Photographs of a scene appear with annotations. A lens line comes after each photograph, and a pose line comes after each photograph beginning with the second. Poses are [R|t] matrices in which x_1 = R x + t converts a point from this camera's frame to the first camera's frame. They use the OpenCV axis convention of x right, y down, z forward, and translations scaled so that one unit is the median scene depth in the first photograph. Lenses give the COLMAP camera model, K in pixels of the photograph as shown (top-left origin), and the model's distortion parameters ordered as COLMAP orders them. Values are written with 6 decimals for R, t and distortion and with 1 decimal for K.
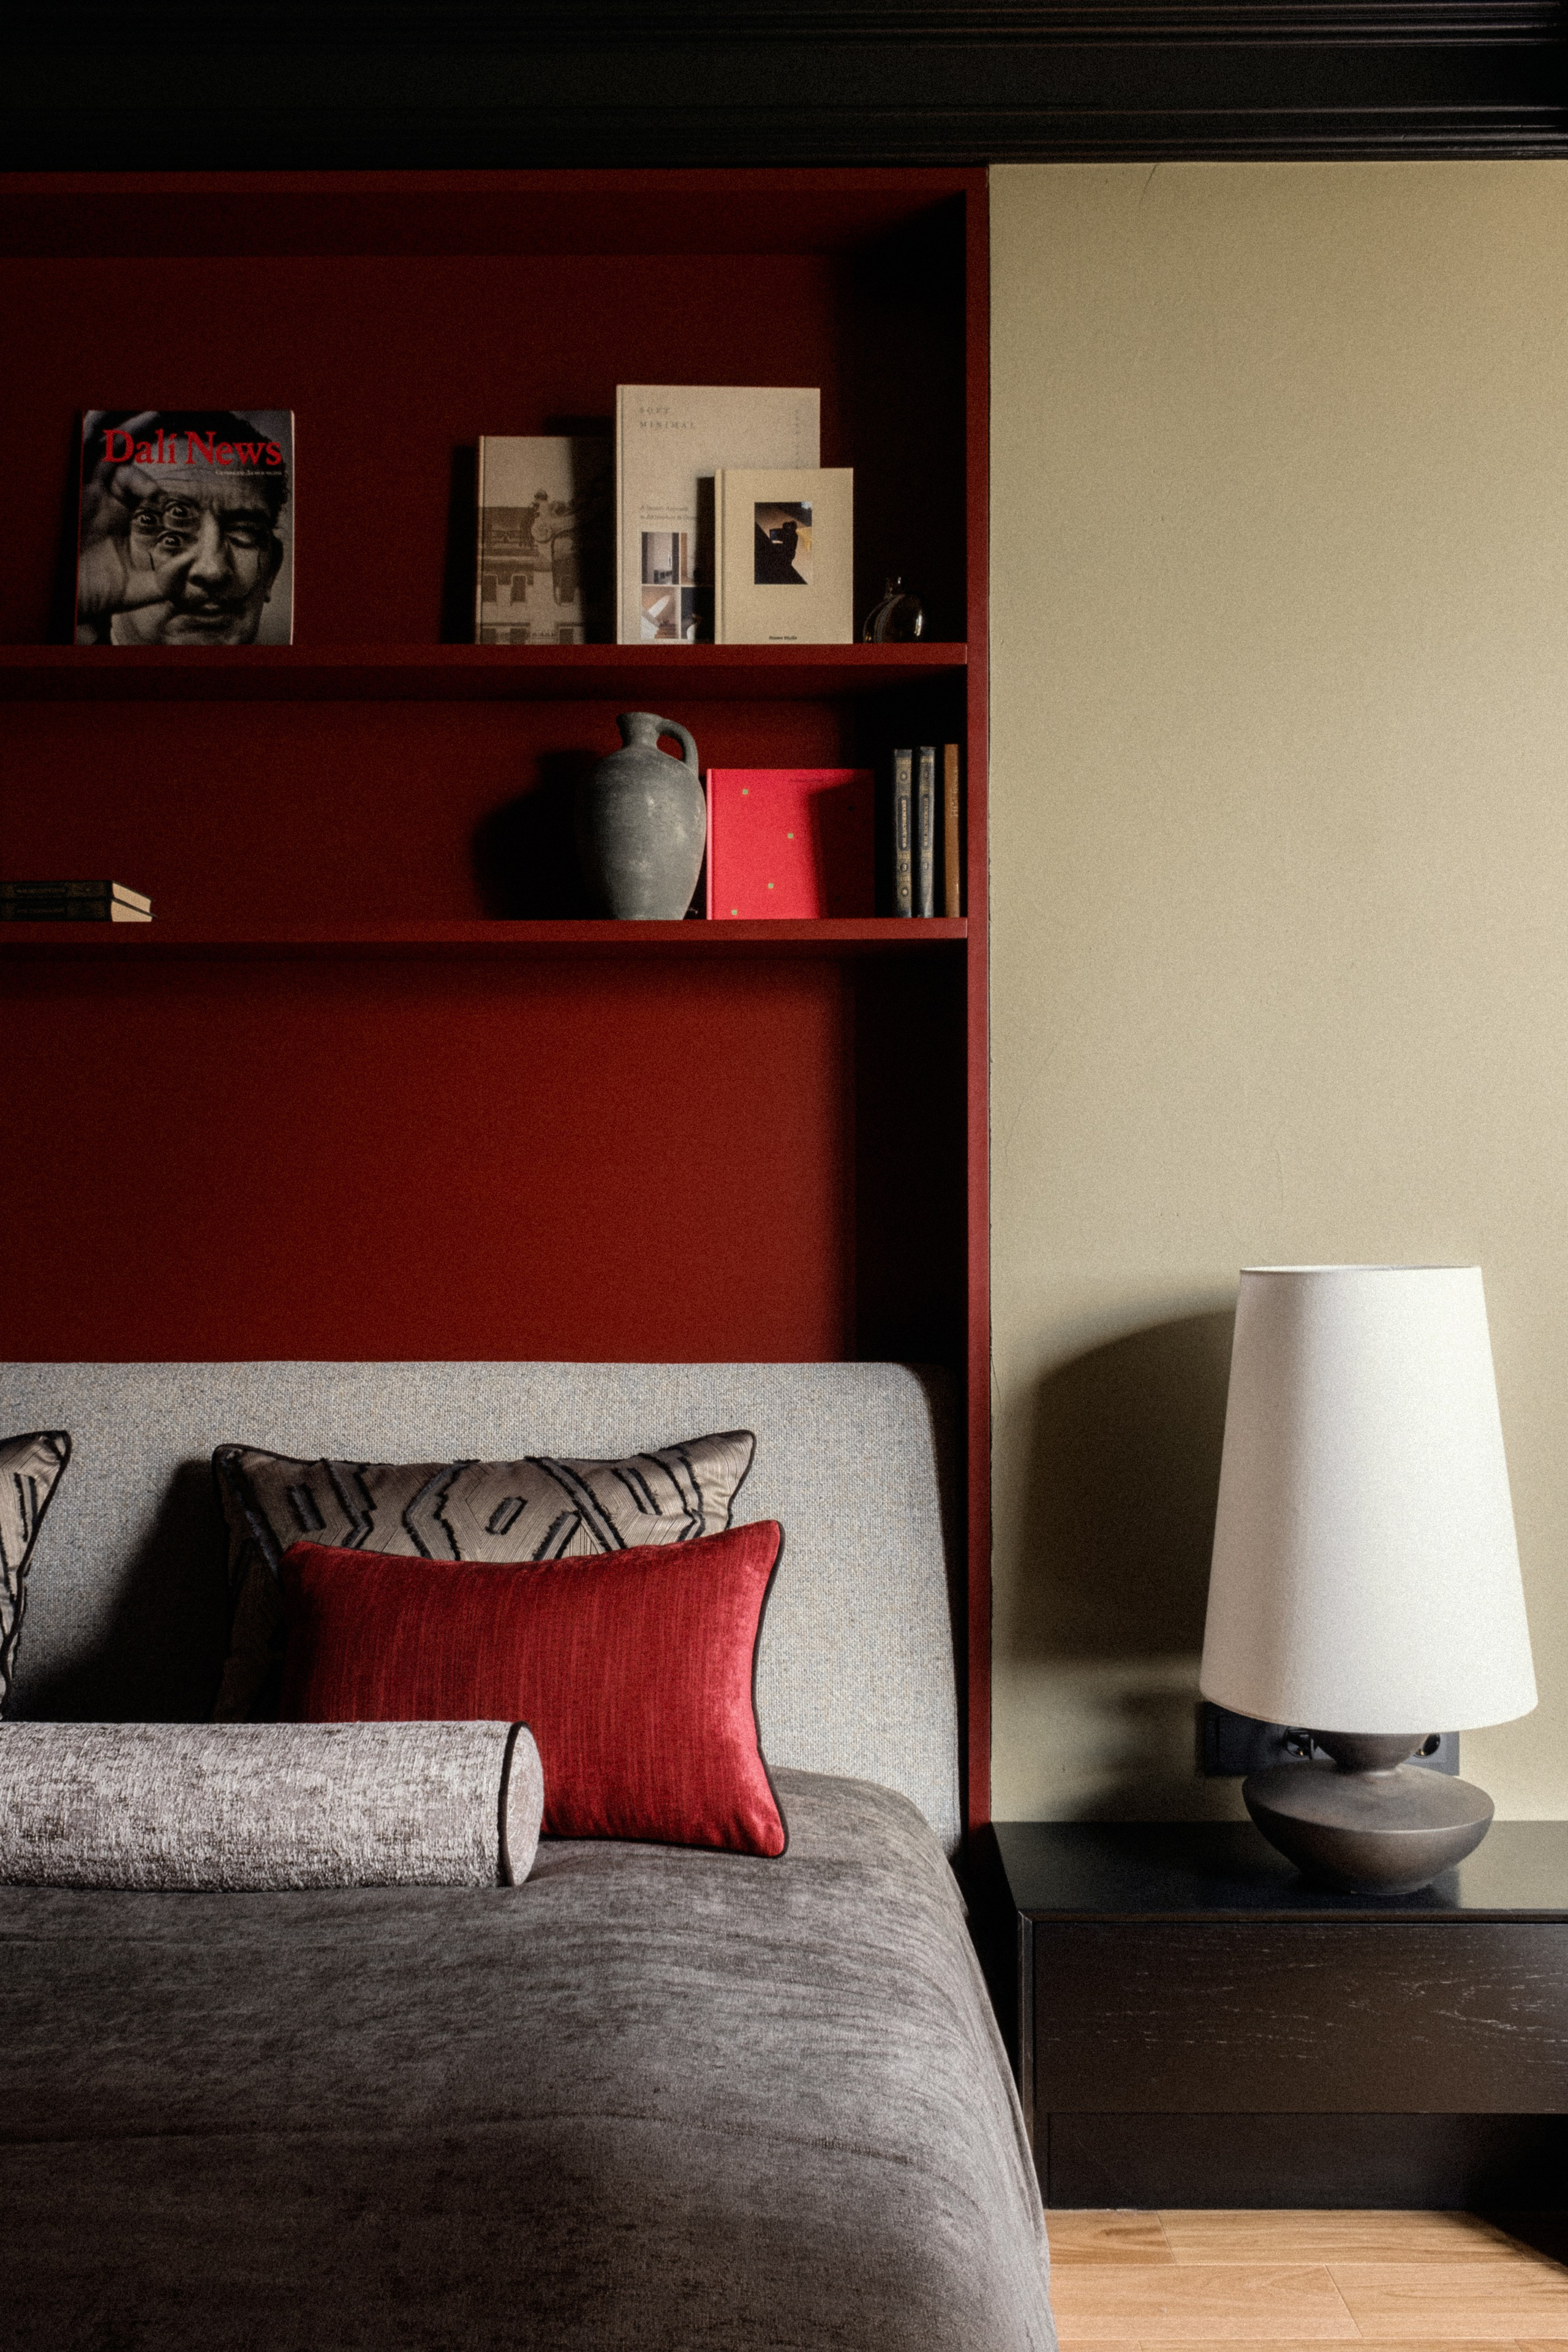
lens RADIAL K [[2046.1, 0, 799.0], [0, 2046.1, 1207.6], [0, 0, 1]] dist [0.009187, 0.001787]
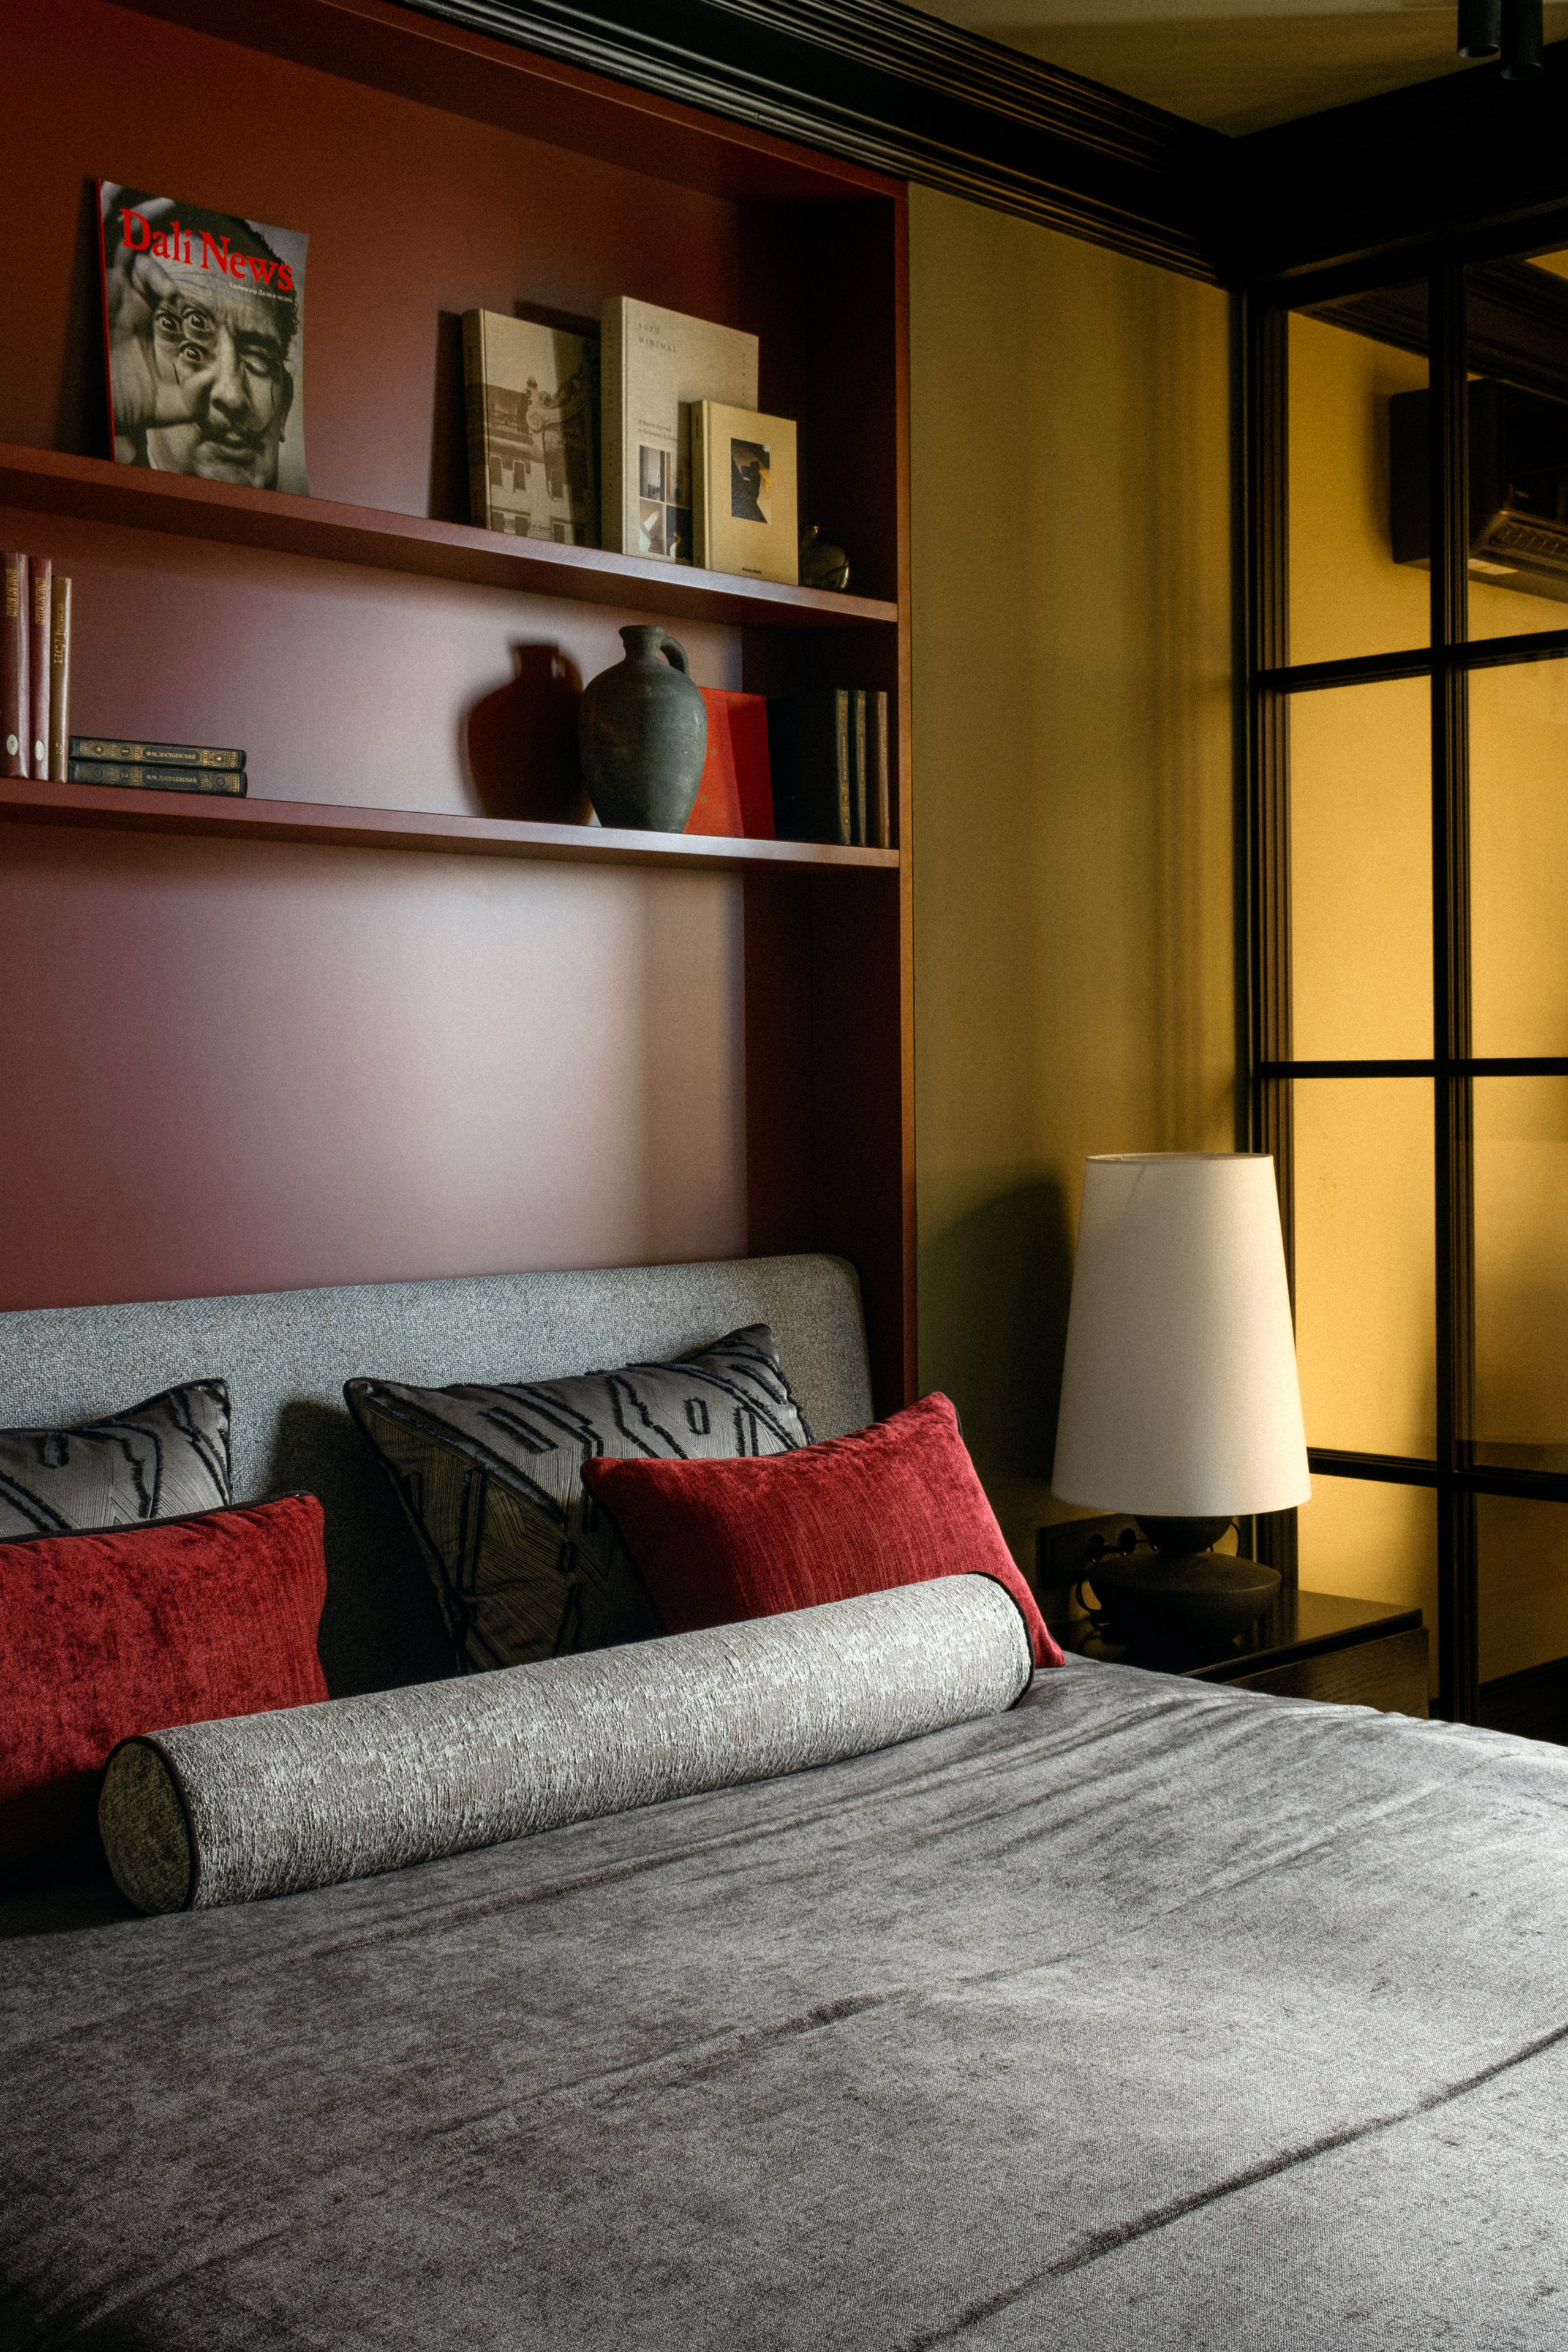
lens RADIAL K [[2674.3, 0, 784.0], [0, 2674.3, 1096.3], [0, 0, 1]] dist [0.006678, -0.041931]
pose [[0.695501, -0.007691, 0.718484, -0.976559], [0.011281, 0.999936, -0.000215, -0.007811], [-0.718436, 0.008255, 0.695544, 0.035344]]
